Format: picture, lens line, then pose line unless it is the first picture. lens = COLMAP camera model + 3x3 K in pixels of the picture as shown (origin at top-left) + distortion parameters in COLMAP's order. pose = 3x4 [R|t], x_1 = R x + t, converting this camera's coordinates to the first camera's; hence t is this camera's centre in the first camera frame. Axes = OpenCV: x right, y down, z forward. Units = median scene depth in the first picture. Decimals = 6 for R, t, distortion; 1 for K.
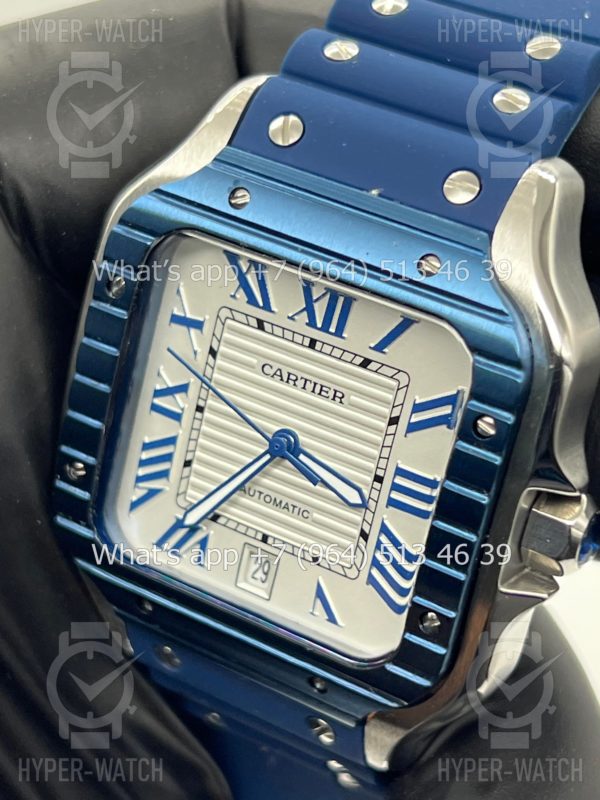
lens RADIAL K [[1865.7, 0, 321.9], [0, 1865.7, 399.5], [0, 0, 1]] dist [0.252887, 0.000000]
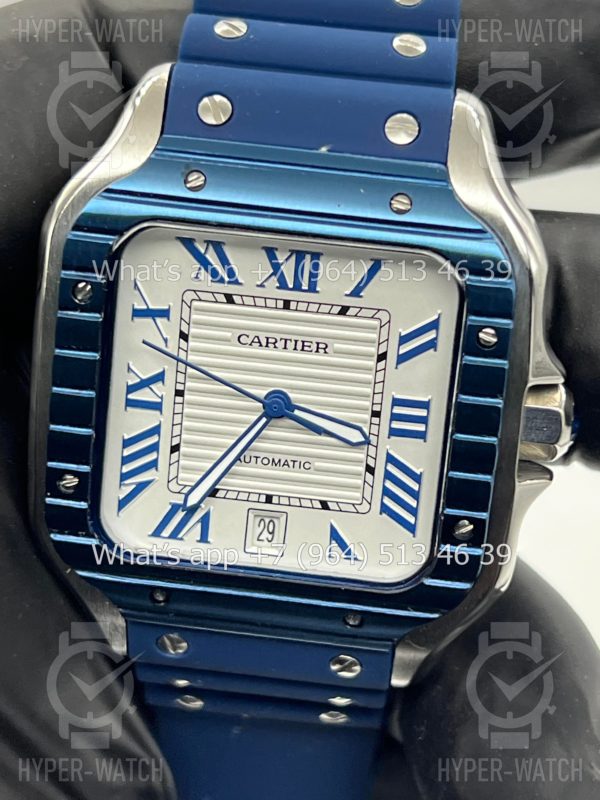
lens RADIAL K [[1865.7, 0, 303.7], [0, 1865.7, 395.8], [0, 0, 1]] dist [0.252887, 0.000000]
pose [[0.915142, -0.227683, 0.332679, -0.356111], [0.229251, 0.972734, 0.035104, -0.014498], [-0.331601, 0.044142, 0.942386, 0.006226]]
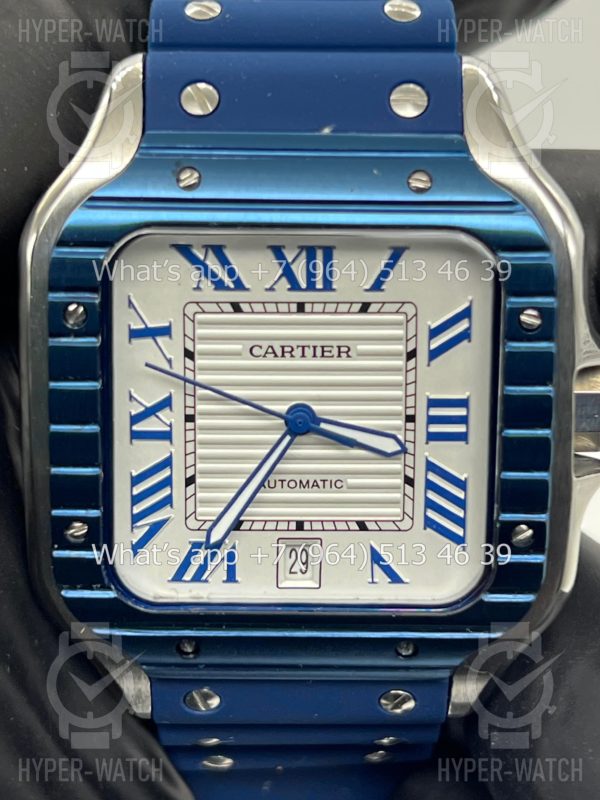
lens RADIAL K [[1865.7, 0, 298.8], [0, 1865.7, 408.8], [0, 0, 1]] dist [0.252887, 0.000000]
pose [[0.862213, -0.314364, 0.397196, -0.395399], [0.326411, 0.944426, 0.038917, -0.018372], [-0.387357, 0.096094, 0.916908, 0.136548]]
